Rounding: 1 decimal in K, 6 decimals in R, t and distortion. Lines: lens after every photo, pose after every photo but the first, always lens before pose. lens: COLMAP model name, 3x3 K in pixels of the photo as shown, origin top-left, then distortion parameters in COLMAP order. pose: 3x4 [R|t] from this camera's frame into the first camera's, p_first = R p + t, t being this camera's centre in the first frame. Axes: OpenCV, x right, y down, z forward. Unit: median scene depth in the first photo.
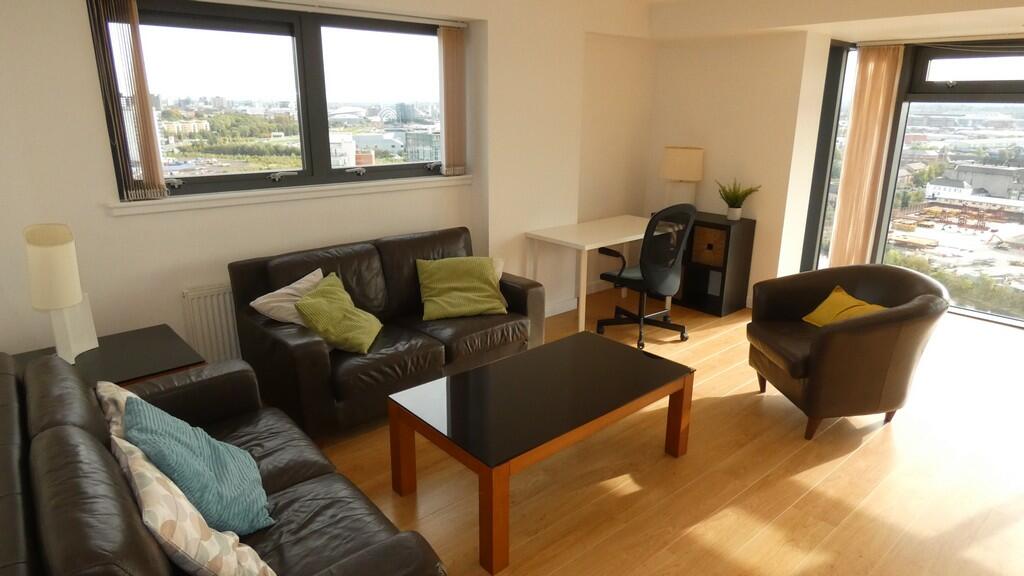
lens RADIAL K [[611.5, 0, 514.5], [0, 611.5, 284.6], [0, 0, 1]] dist [0.003027, -0.028245]
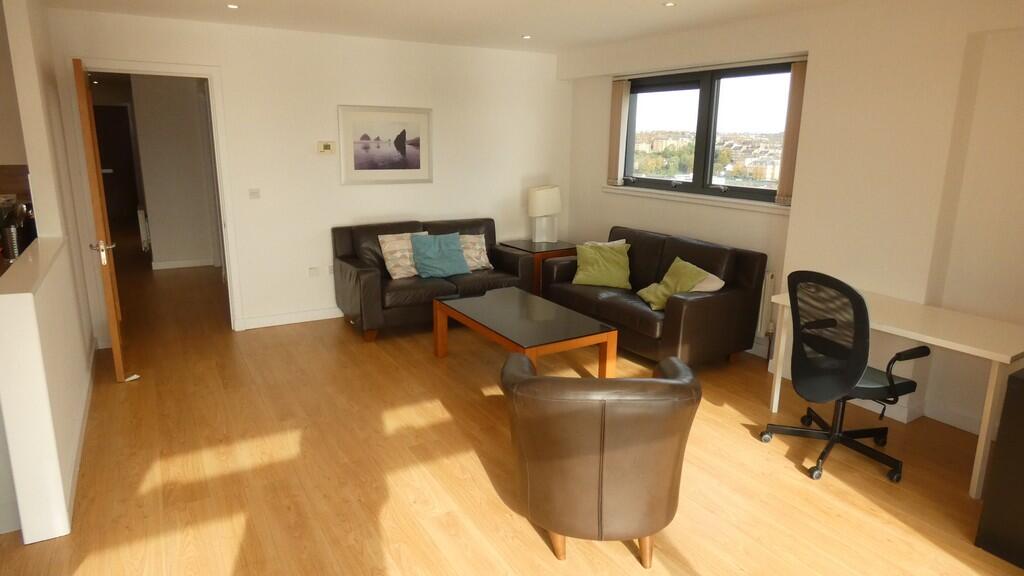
lens RADIAL K [[611.5, 0, 514.5], [0, 611.5, 284.6], [0, 0, 1]] dist [0.003027, -0.028245]
pose [[-0.166917, 0.225806, -0.959766, 1.101589], [-0.287483, 0.919979, 0.266443, -0.224011], [0.943129, 0.320390, -0.088645, 0.802585]]
